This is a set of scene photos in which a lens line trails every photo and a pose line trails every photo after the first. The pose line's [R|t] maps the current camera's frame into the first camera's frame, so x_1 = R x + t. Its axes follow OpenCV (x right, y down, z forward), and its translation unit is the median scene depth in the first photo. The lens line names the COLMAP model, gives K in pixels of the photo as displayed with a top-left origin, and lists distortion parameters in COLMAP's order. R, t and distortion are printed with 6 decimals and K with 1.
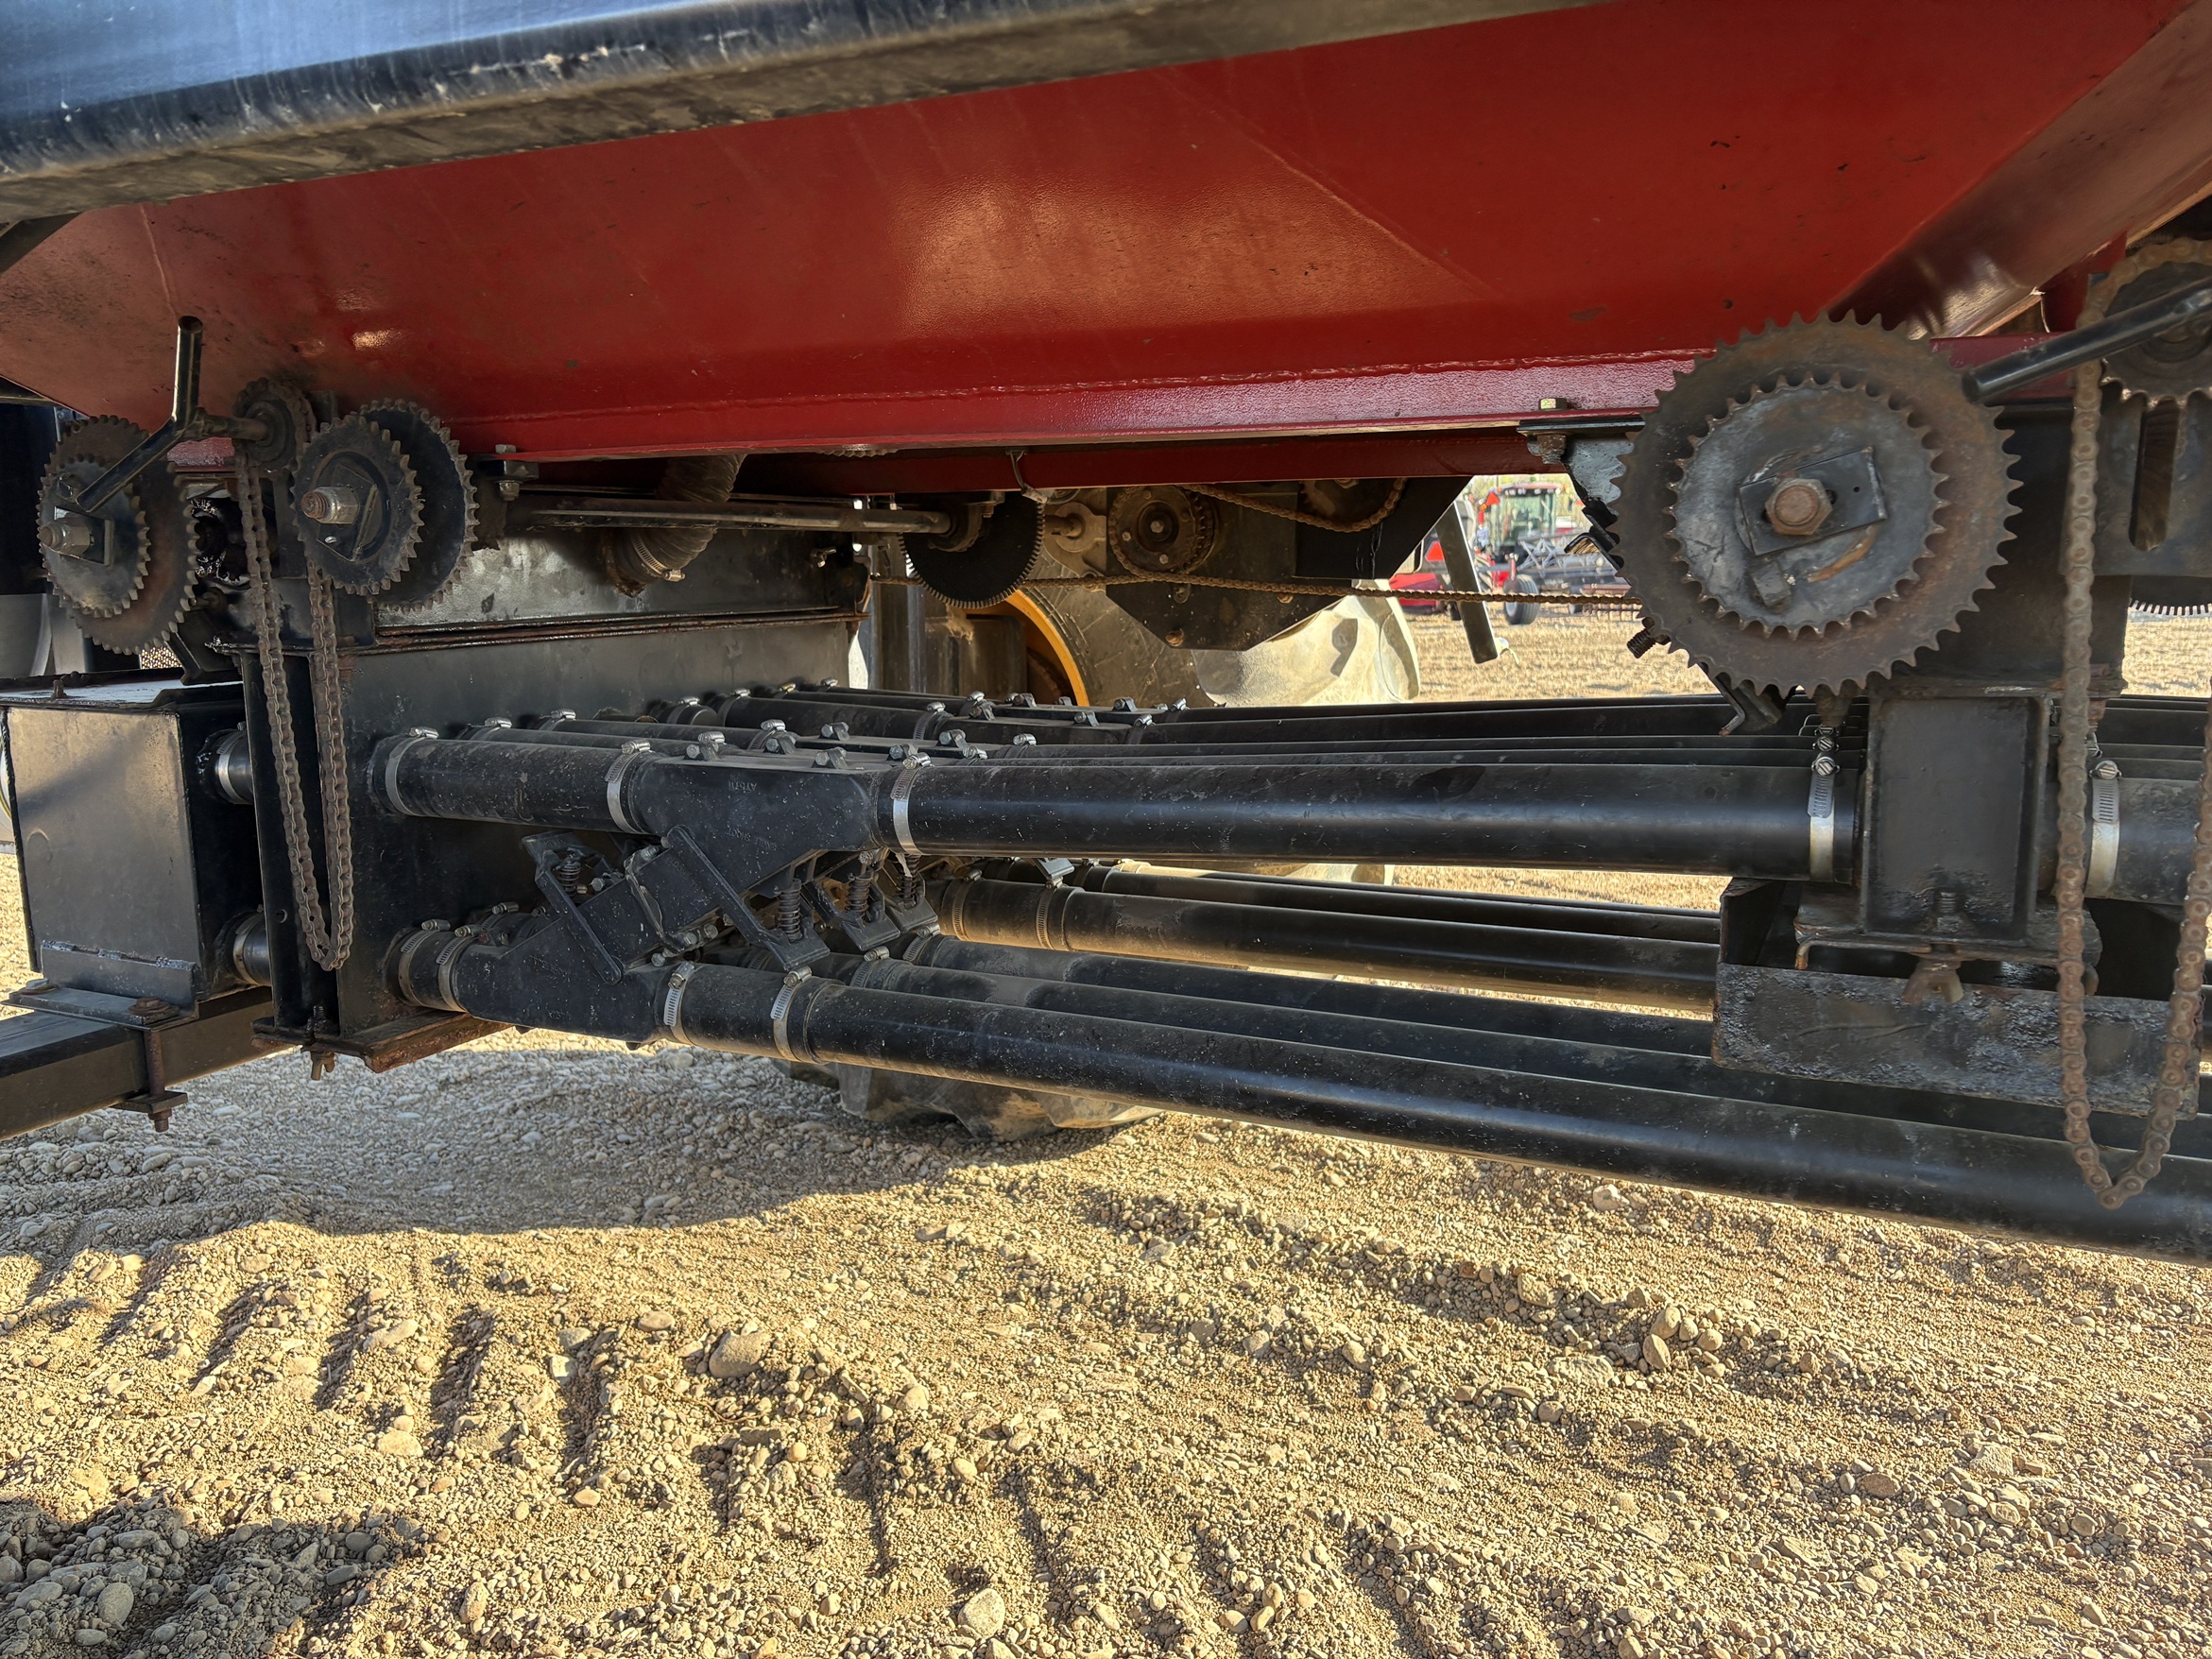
lens RADIAL K [[1681.1, 0, 1112.1], [0, 1681.1, 831.9], [0, 0, 1]] dist [0.036993, -0.030894]
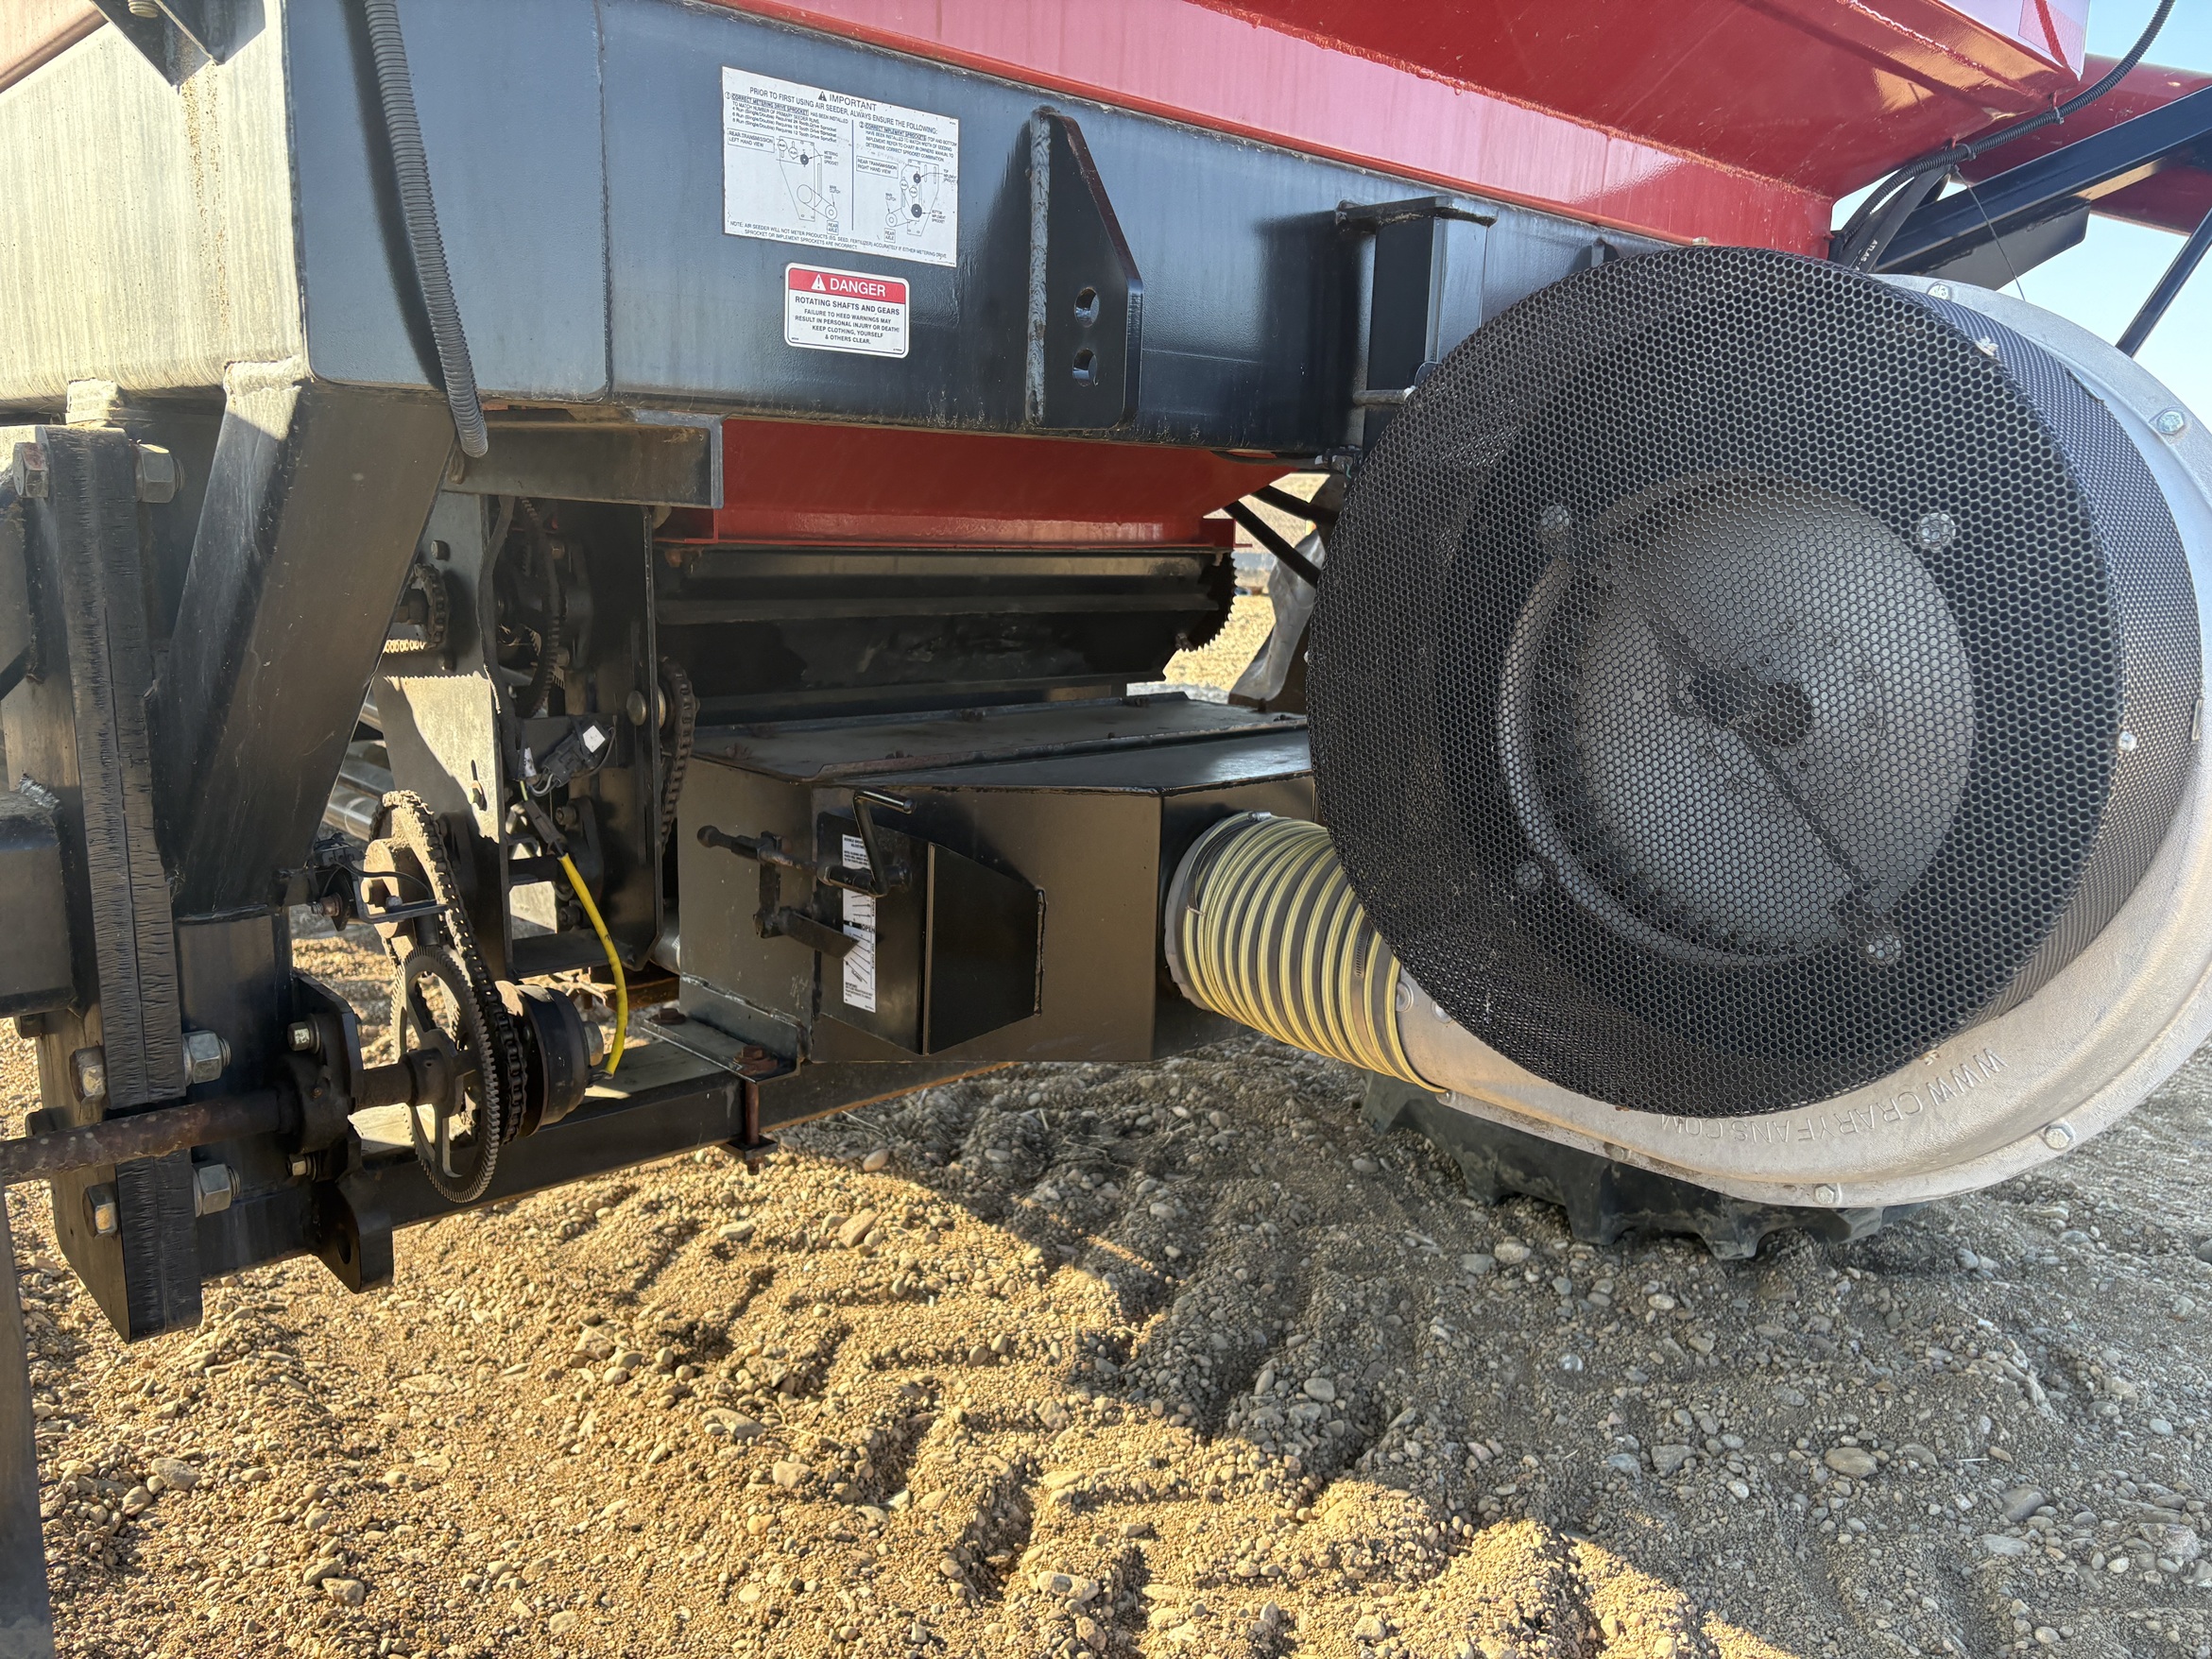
lens RADIAL K [[1681.1, 0, 1112.1], [0, 1681.1, 831.9], [0, 0, 1]] dist [0.036993, -0.030894]
pose [[-0.929047, -0.090741, 0.358660, -0.669708], [0.042062, 0.937261, 0.346082, -0.298351], [-0.367562, 0.336613, -0.866943, 1.514215]]
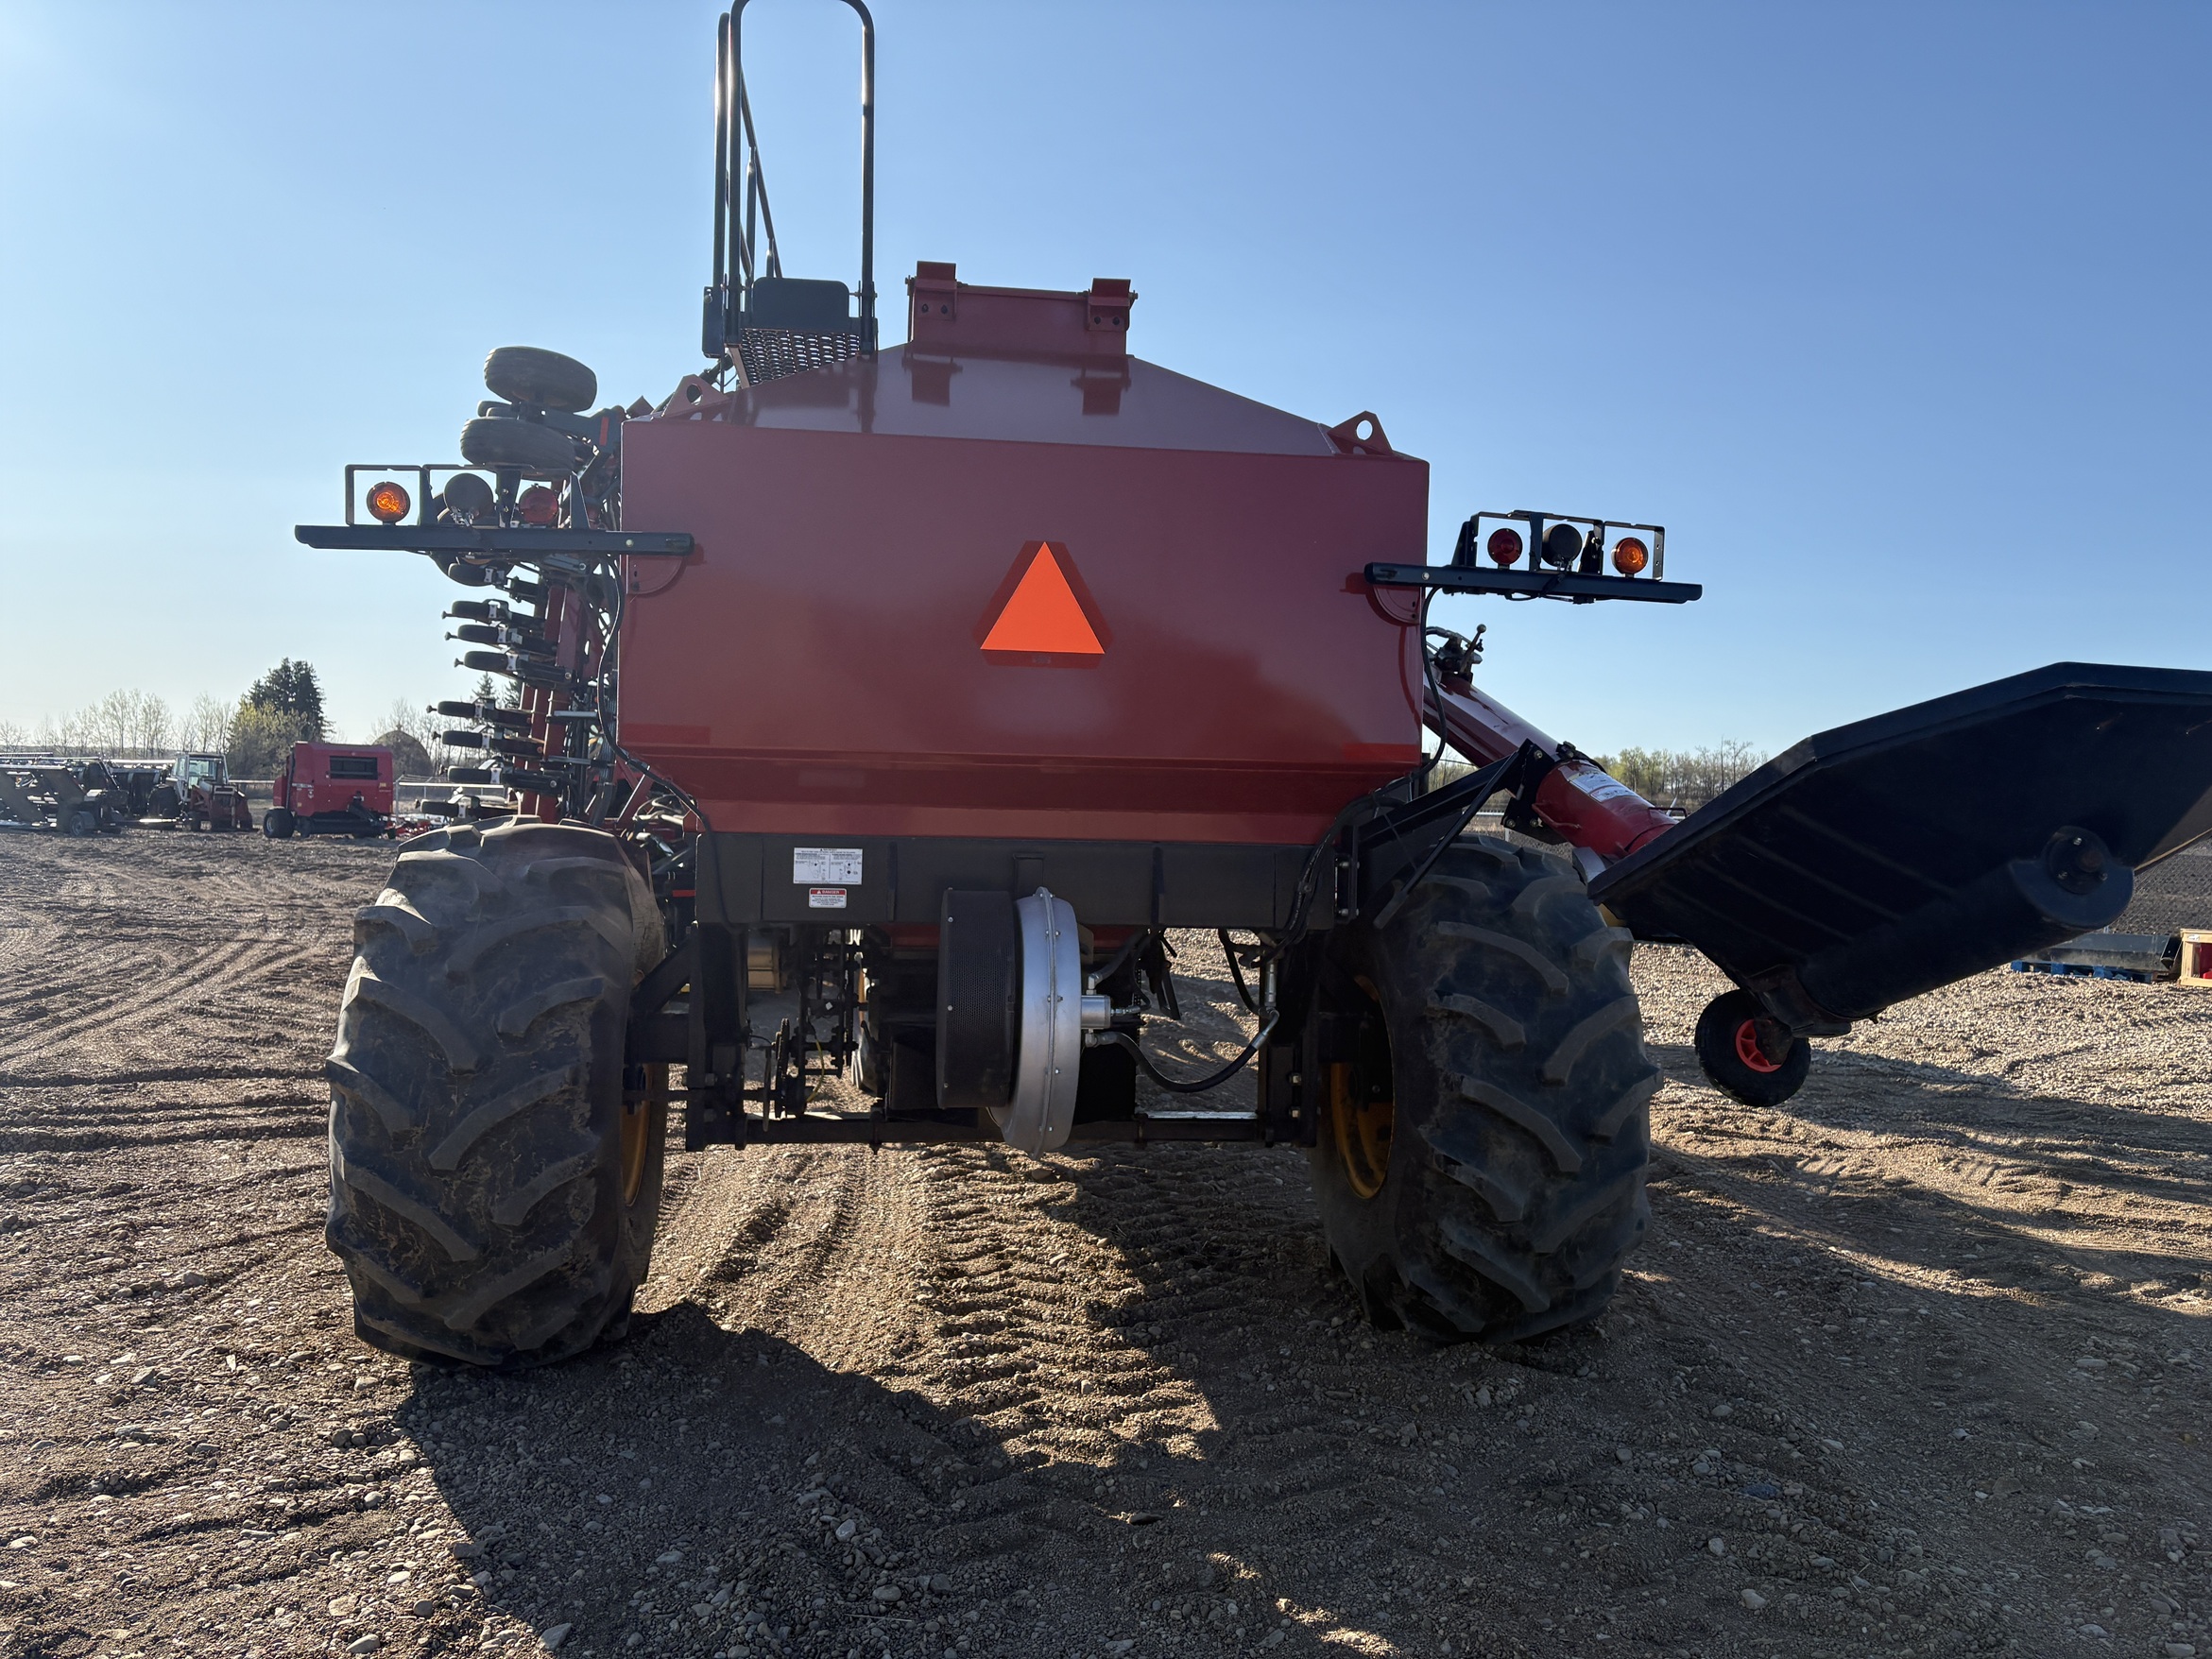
lens RADIAL K [[1681.1, 0, 1112.1], [0, 1681.1, 831.9], [0, 0, 1]] dist [0.036993, -0.030894]
pose [[-0.540892, -0.000728, 0.841092, -2.222269], [0.129291, 0.988043, 0.083999, -0.469538], [-0.831096, 0.154180, -0.534330, 1.829277]]
